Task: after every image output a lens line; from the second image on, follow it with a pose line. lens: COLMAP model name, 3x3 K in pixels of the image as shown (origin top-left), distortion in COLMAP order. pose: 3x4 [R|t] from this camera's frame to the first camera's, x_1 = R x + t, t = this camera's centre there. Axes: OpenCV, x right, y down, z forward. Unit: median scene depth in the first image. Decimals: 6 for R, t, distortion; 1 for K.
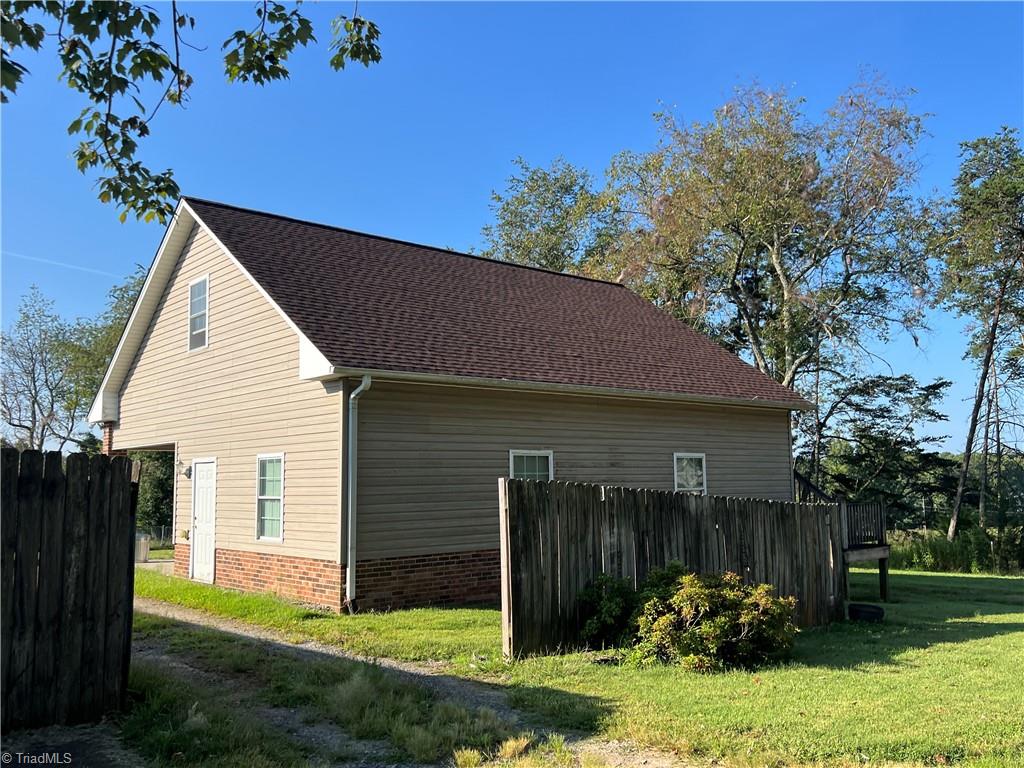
lens RADIAL K [[902.3, 0, 516.5], [0, 902.3, 383.0], [0, 0, 1]] dist [0.047325, -0.038987]
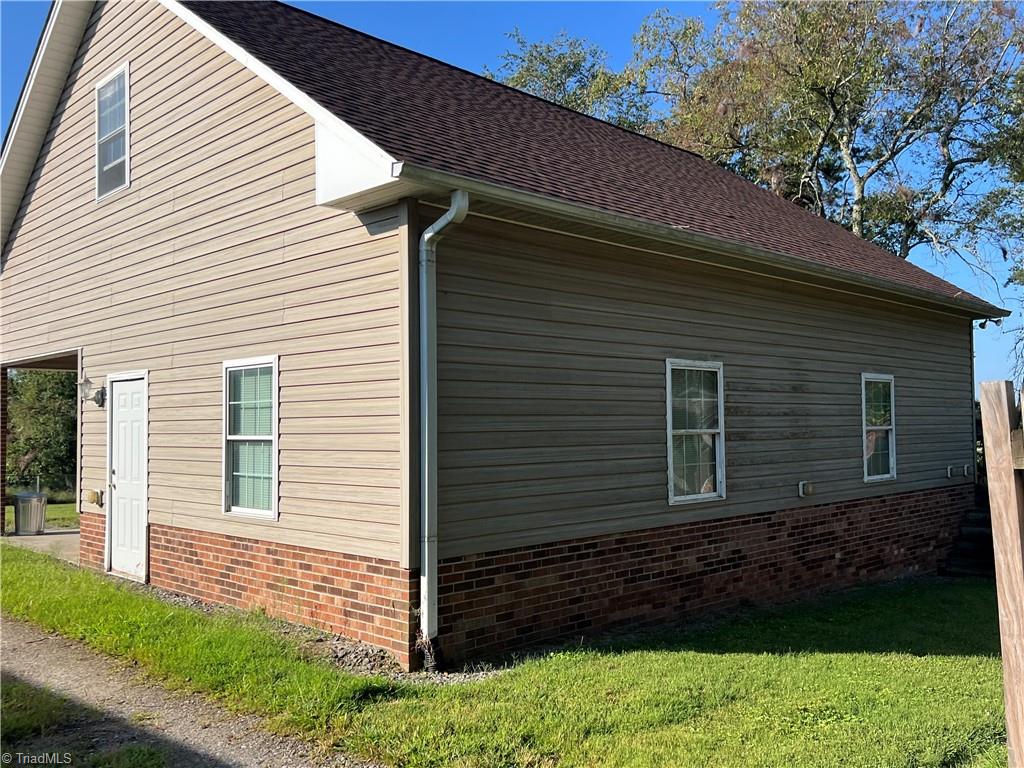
lens RADIAL K [[902.3, 0, 507.0], [0, 902.3, 385.8], [0, 0, 1]] dist [0.047325, -0.038987]
pose [[0.997792, 0.006839, 0.066061, -0.156271], [-0.010988, 0.997975, 0.062656, 0.060036], [-0.065498, -0.063244, 0.995846, 0.452508]]
